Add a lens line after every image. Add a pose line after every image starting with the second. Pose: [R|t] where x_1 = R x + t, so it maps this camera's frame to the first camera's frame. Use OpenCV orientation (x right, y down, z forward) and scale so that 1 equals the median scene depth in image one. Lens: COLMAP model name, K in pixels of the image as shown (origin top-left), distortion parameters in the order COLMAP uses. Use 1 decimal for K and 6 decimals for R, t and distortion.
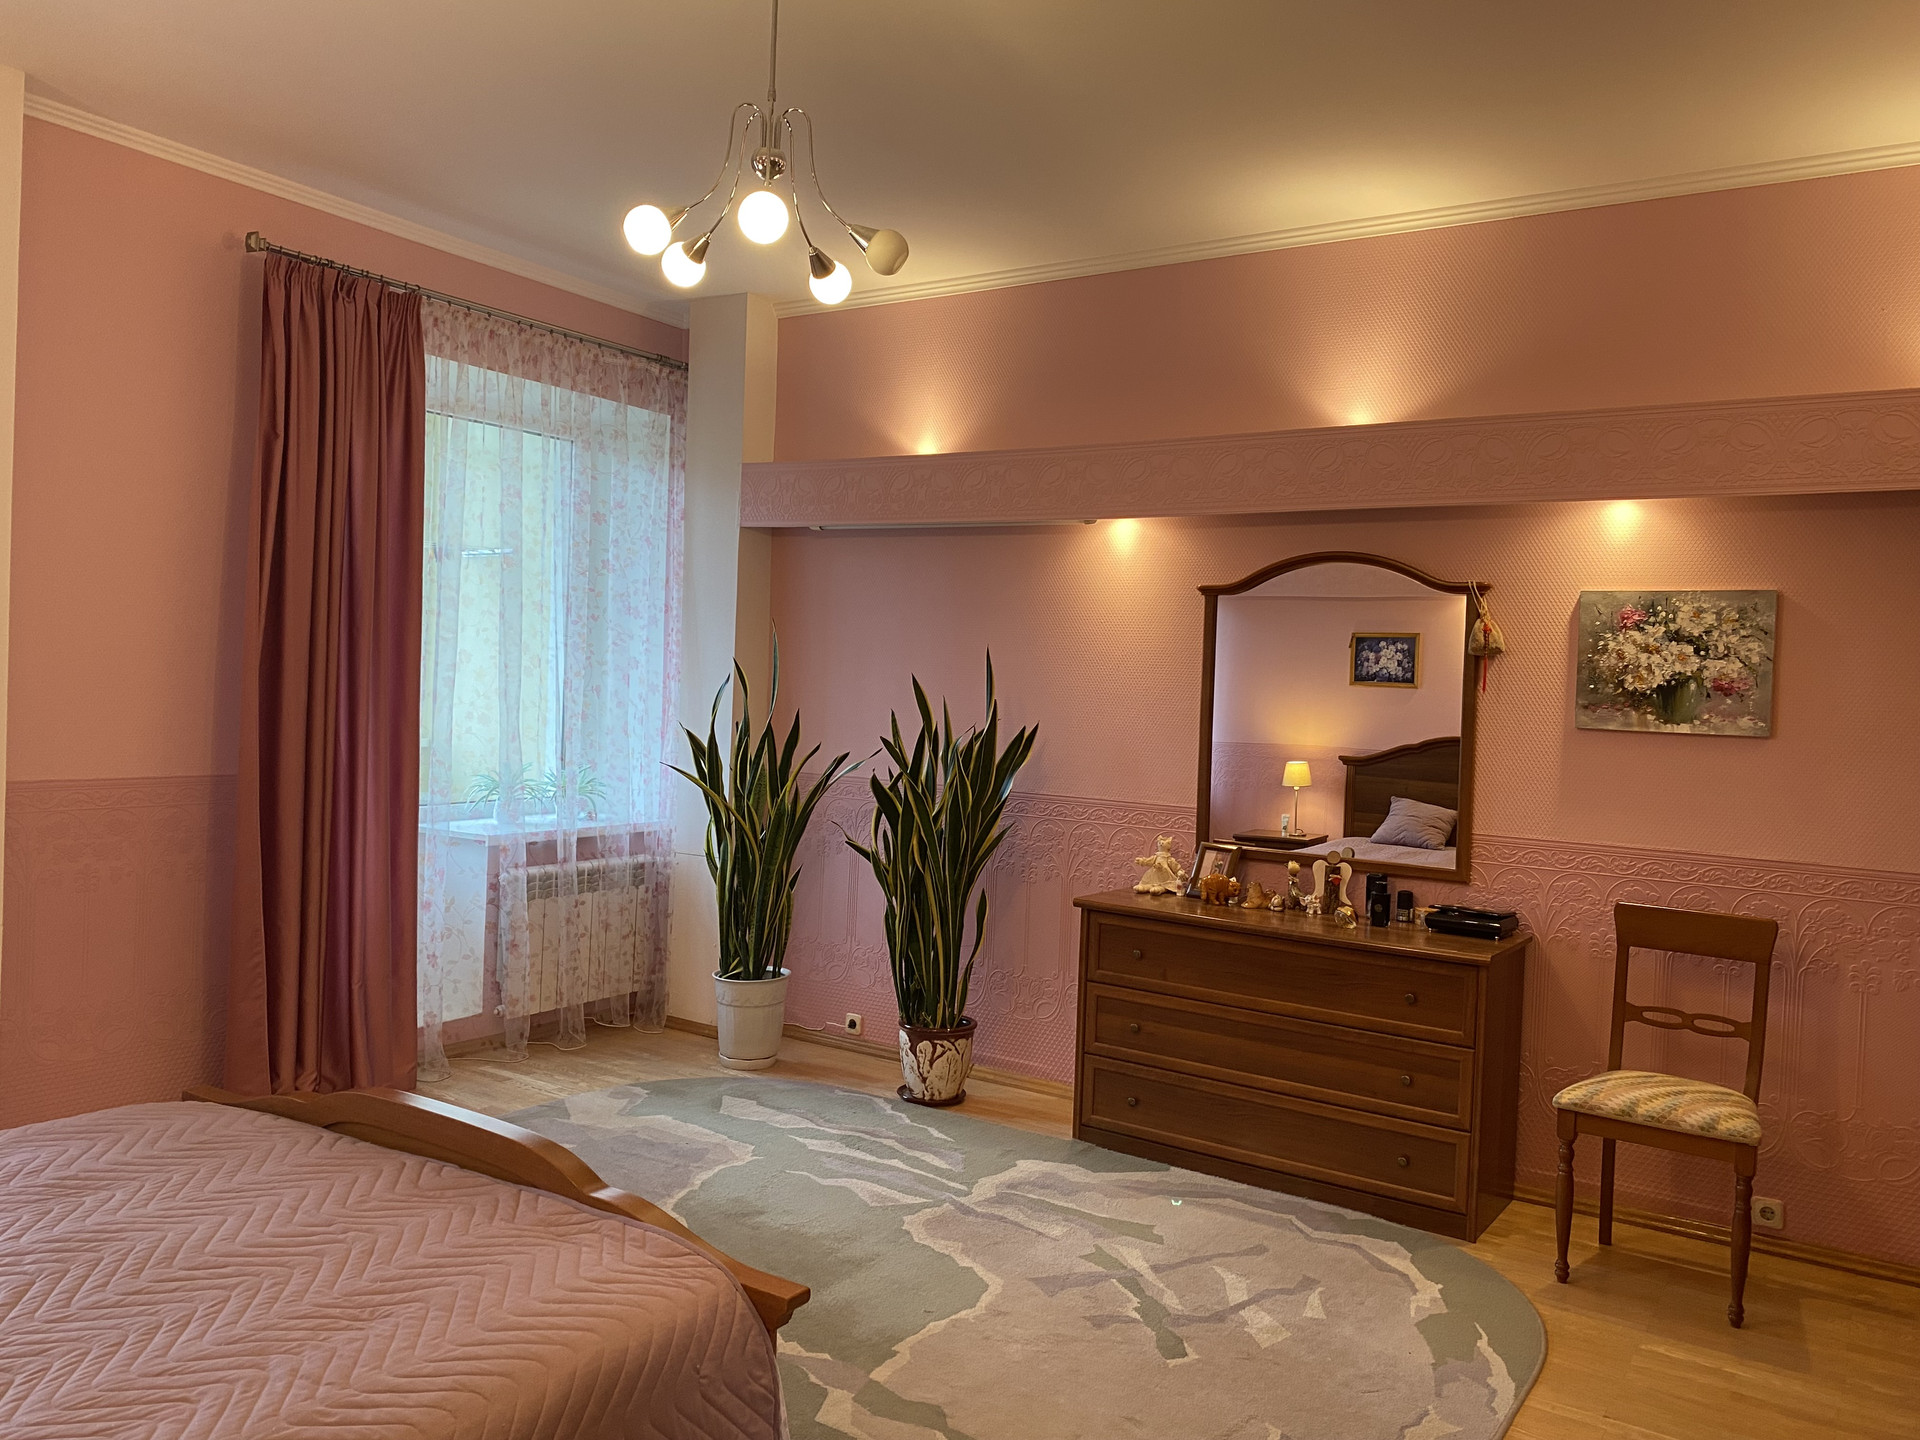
lens RADIAL K [[1441.6, 0, 960.0], [0, 1441.6, 720.0], [0, 0, 1]] dist [0.055086, -0.048206]
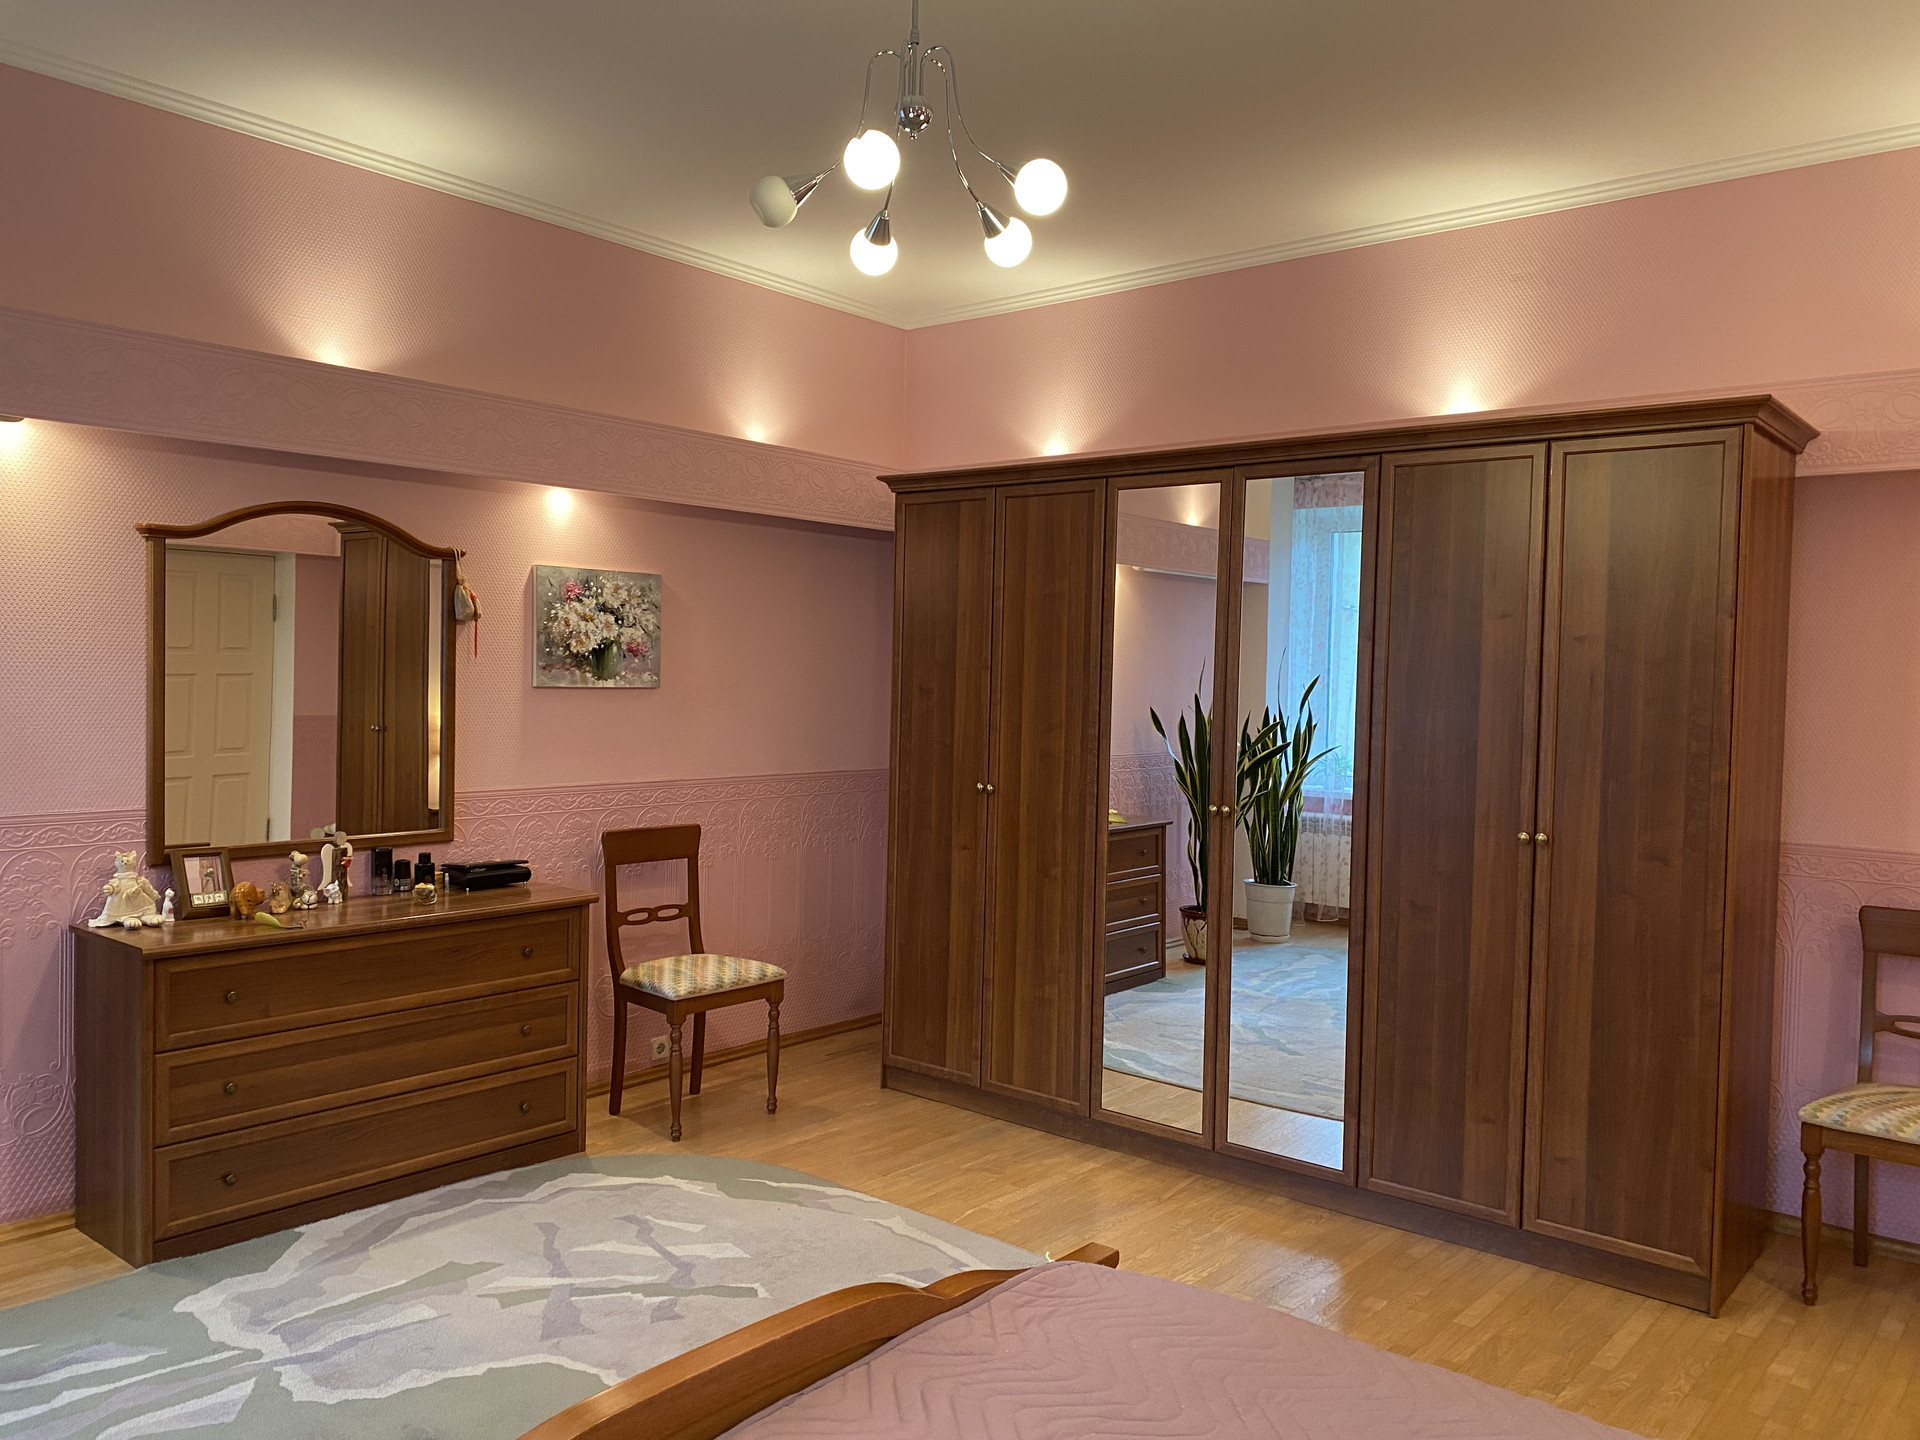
lens RADIAL K [[1441.6, 0, 960.0], [0, 1441.6, 720.0], [0, 0, 1]] dist [0.055086, -0.048206]
pose [[0.137486, -0.072039, 0.987881, -0.668424], [0.010053, 0.997402, 0.071334, -0.047380], [-0.990453, 0.000124, 0.137853, 0.541315]]
